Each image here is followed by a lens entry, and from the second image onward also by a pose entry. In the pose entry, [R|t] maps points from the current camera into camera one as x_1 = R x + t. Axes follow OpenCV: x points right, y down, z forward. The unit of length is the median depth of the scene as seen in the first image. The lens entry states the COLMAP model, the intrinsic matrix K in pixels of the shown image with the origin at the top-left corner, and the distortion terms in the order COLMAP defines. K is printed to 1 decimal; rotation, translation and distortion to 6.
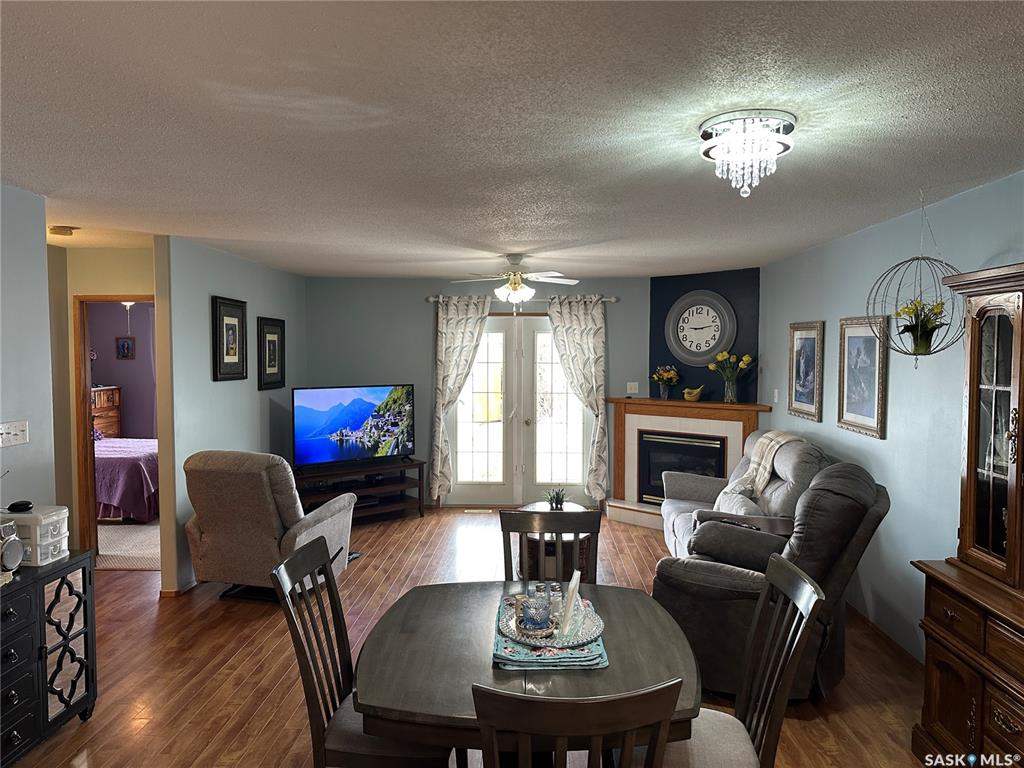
lens RADIAL K [[711.7, 0, 509.4], [0, 711.7, 384.5], [0, 0, 1]] dist [0.065095, -0.078287]
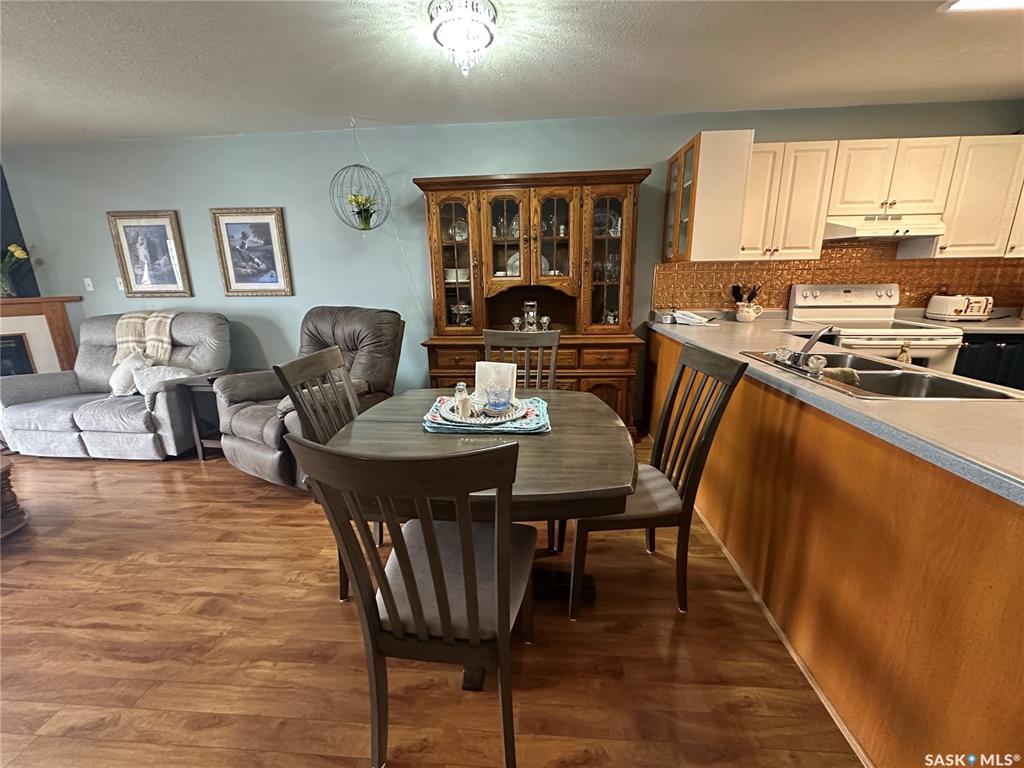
lens RADIAL K [[407.4, 0, 514.4], [0, 407.4, 382.3], [0, 0, 1]] dist [-0.004797, 0.001049]
pose [[0.032329, -0.252776, 0.966985, -0.217701], [0.067371, 0.965841, 0.250224, 0.046248], [-0.997204, 0.057057, 0.048255, 0.338262]]
